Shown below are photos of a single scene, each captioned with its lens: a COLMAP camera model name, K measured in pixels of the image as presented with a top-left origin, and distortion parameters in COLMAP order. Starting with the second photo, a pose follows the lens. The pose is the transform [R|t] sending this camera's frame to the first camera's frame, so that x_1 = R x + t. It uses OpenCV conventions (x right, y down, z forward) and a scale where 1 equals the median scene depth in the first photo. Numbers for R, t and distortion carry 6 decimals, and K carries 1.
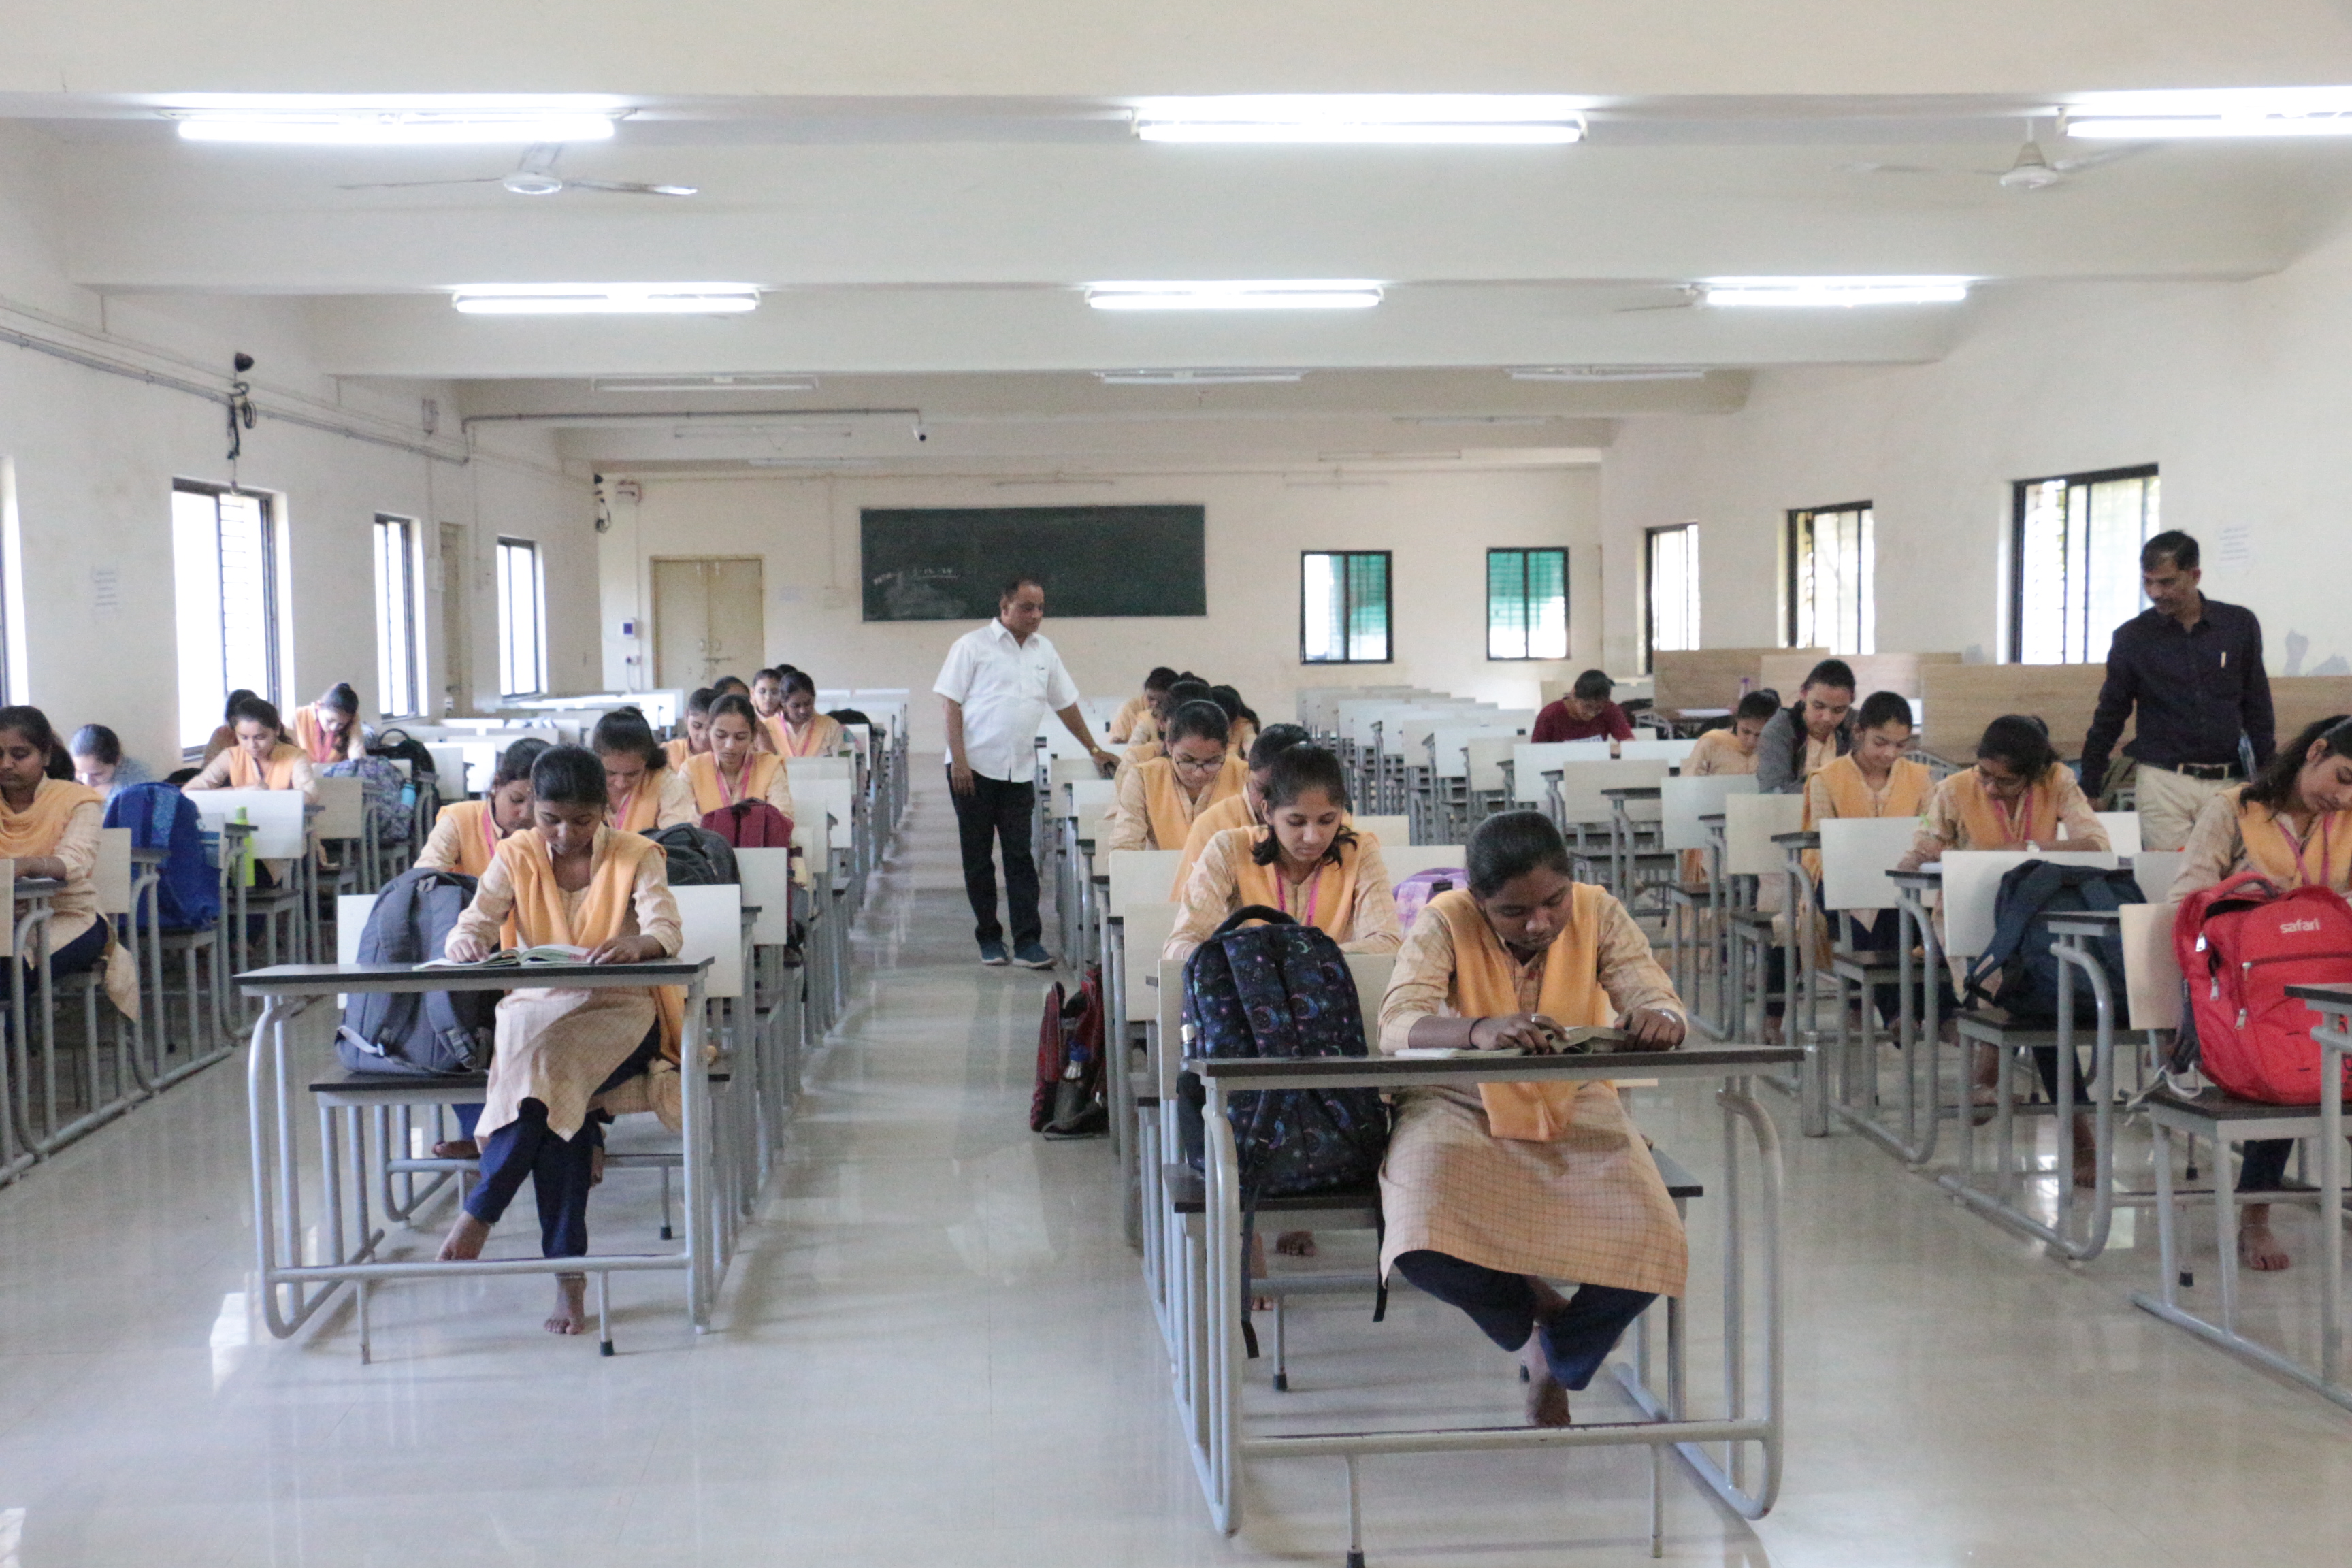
lens RADIAL K [[2777.6, 0, 1169.7], [0, 2777.6, 790.5], [0, 0, 1]] dist [-0.130584, 0.527536]
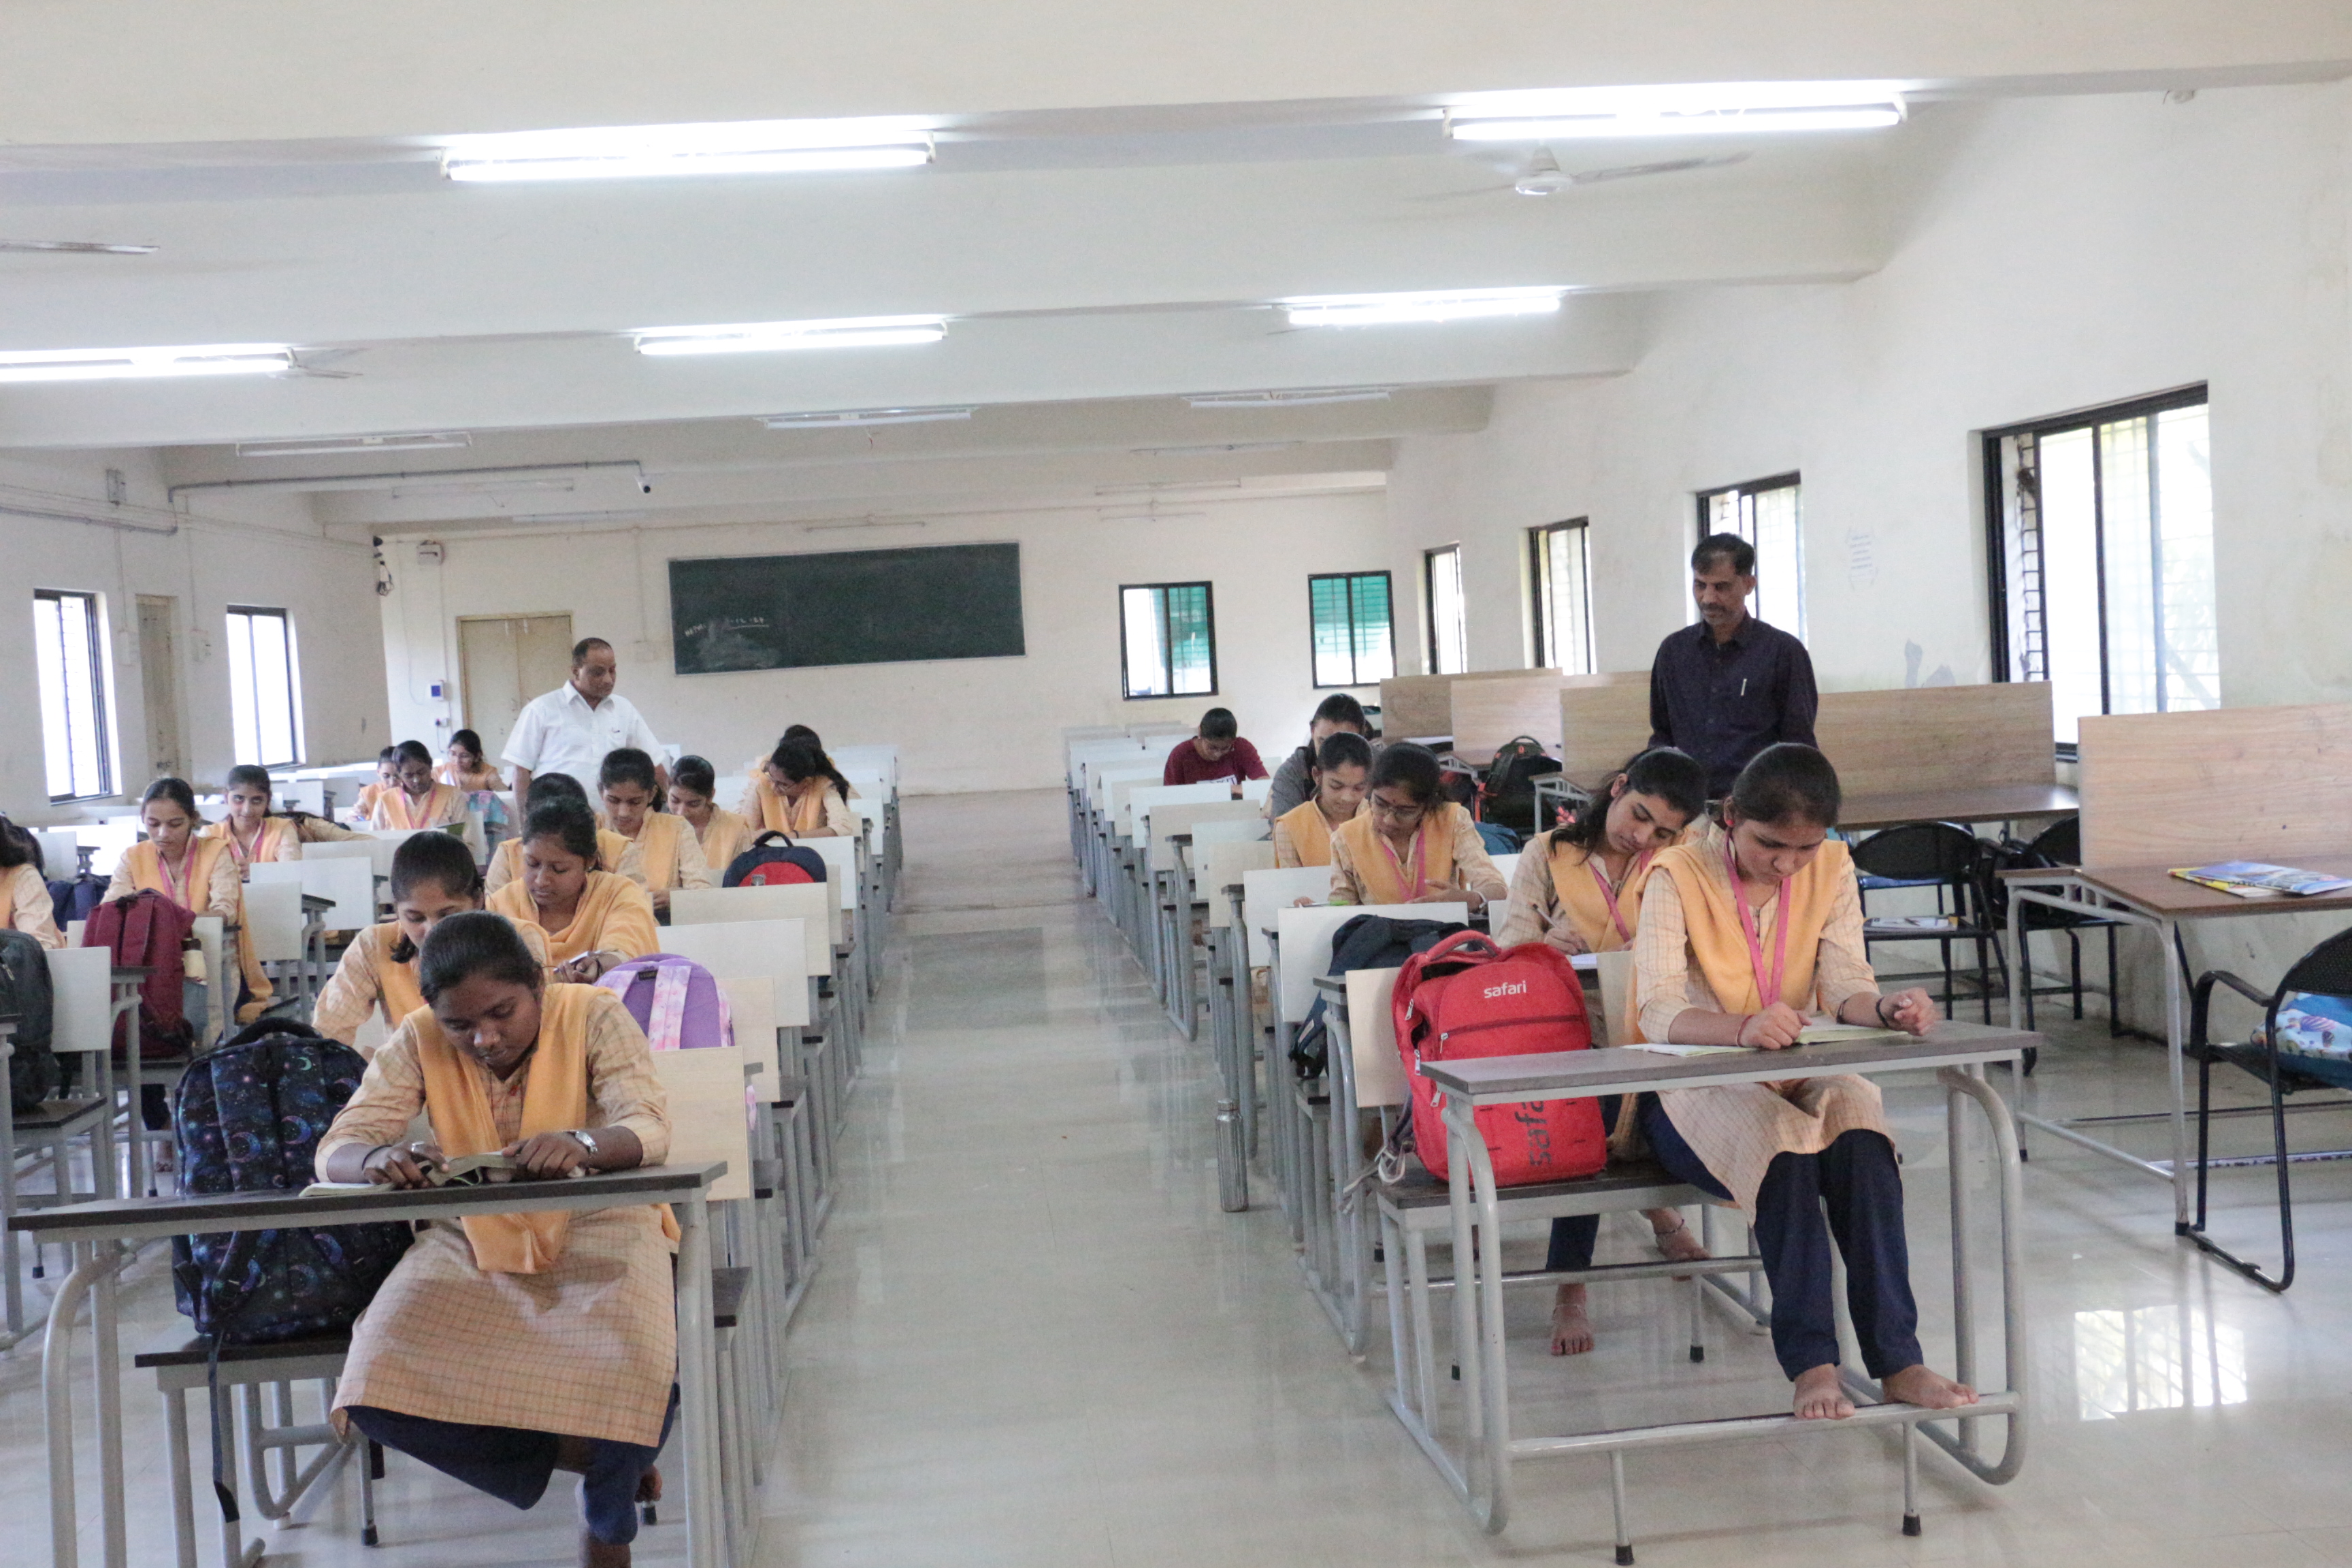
lens RADIAL K [[2777.6, 0, 1169.7], [0, 2777.6, 790.5], [0, 0, 1]] dist [-0.130584, 0.527536]
pose [[0.999208, -0.038886, 0.008401, 0.105273], [0.038978, 0.999180, -0.010972, -0.003955], [-0.007967, 0.011291, 0.999905, 0.029236]]
